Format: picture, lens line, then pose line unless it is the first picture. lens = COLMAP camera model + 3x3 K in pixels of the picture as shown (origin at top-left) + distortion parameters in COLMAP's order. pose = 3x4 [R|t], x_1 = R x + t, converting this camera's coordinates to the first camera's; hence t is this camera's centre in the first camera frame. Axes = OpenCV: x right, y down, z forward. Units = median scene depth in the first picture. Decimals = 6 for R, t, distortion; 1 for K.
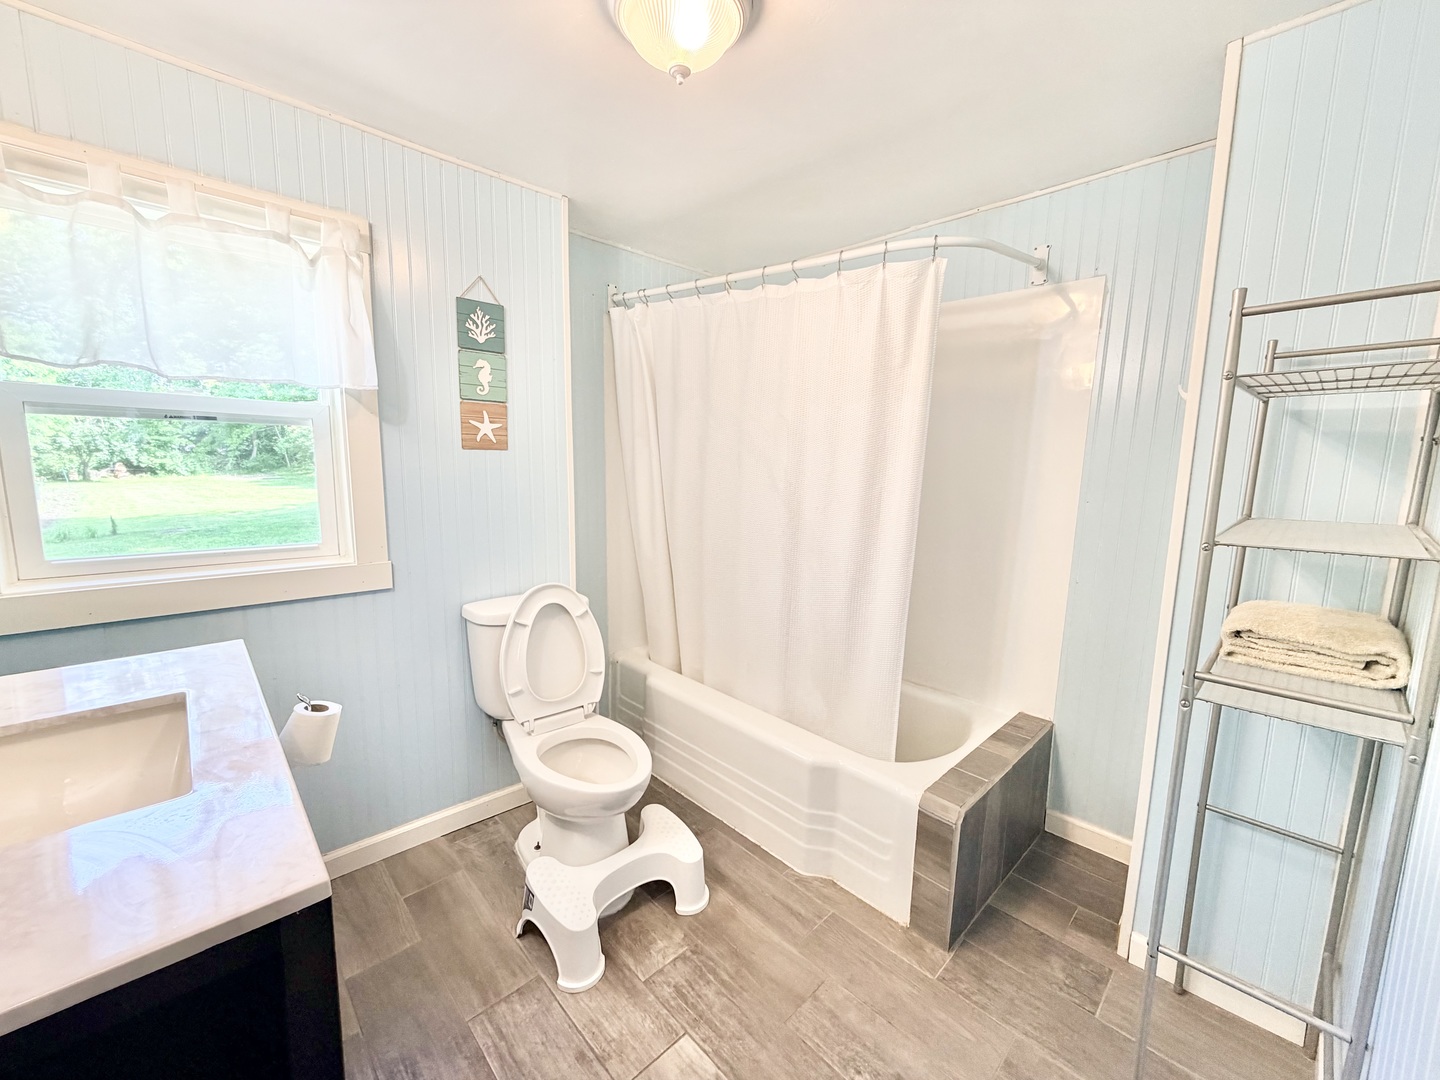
lens RADIAL K [[574.4, 0, 720.0], [0, 574.4, 540.0], [0, 0, 1]] dist [0.000687, -0.000238]
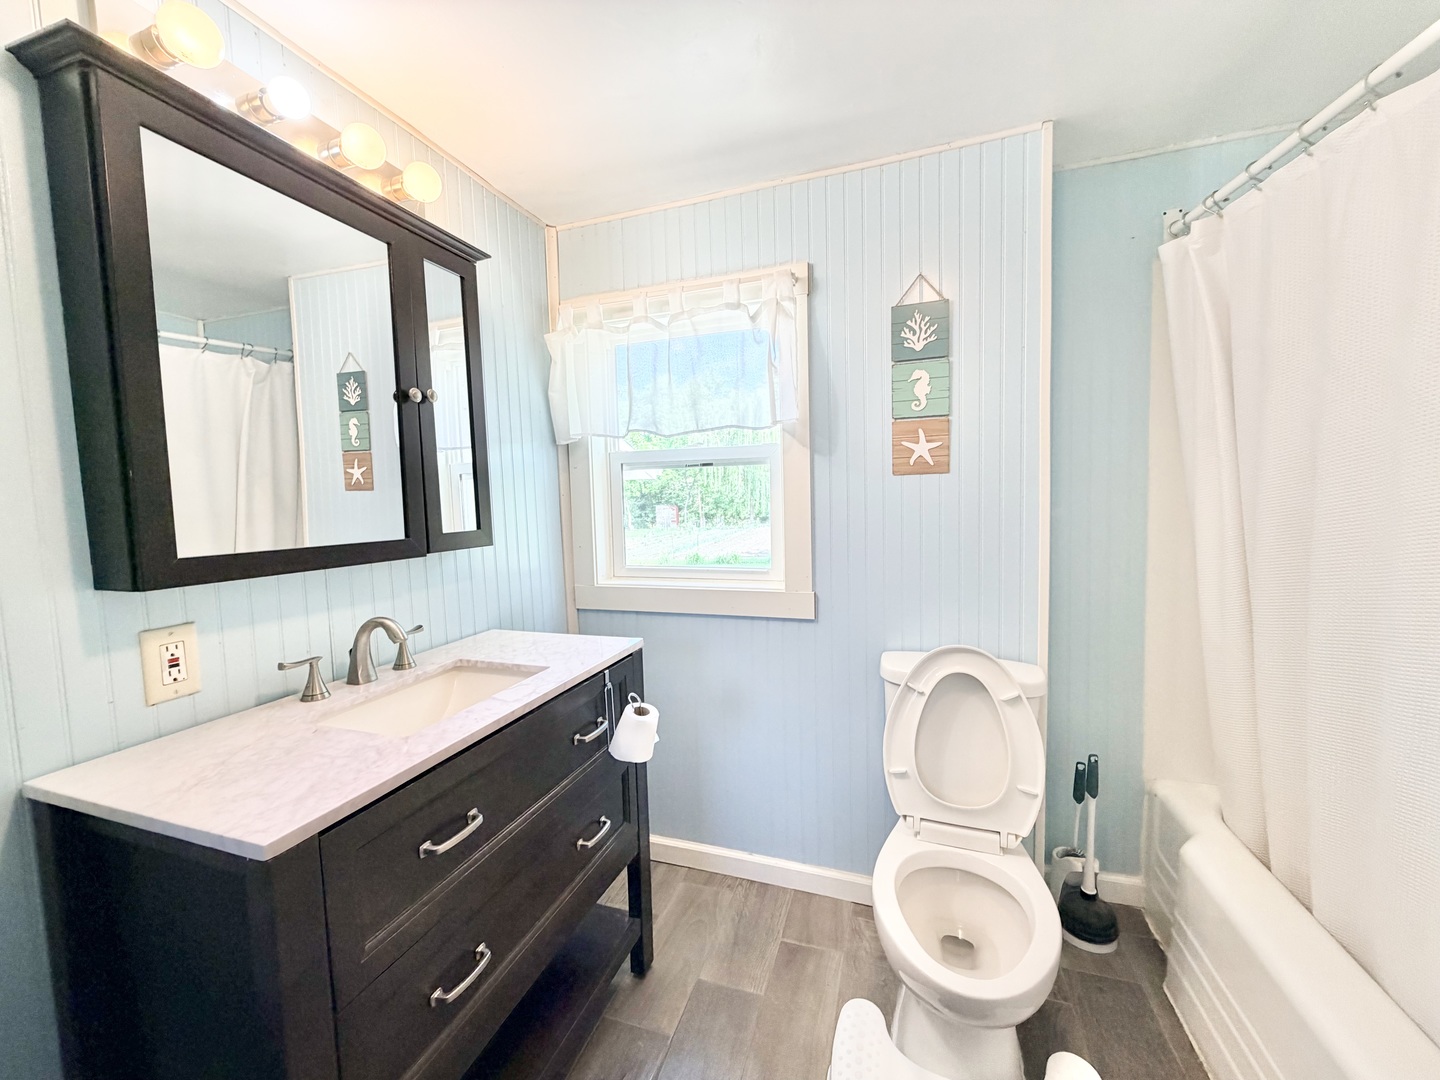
lens RADIAL K [[574.4, 0, 720.0], [0, 574.4, 540.0], [0, 0, 1]] dist [0.000687, -0.000238]
pose [[0.458014, 0.028496, -0.888488, 0.221269], [-0.088131, 0.996018, -0.013486, -0.023669], [0.884566, 0.084480, 0.458701, 0.370716]]
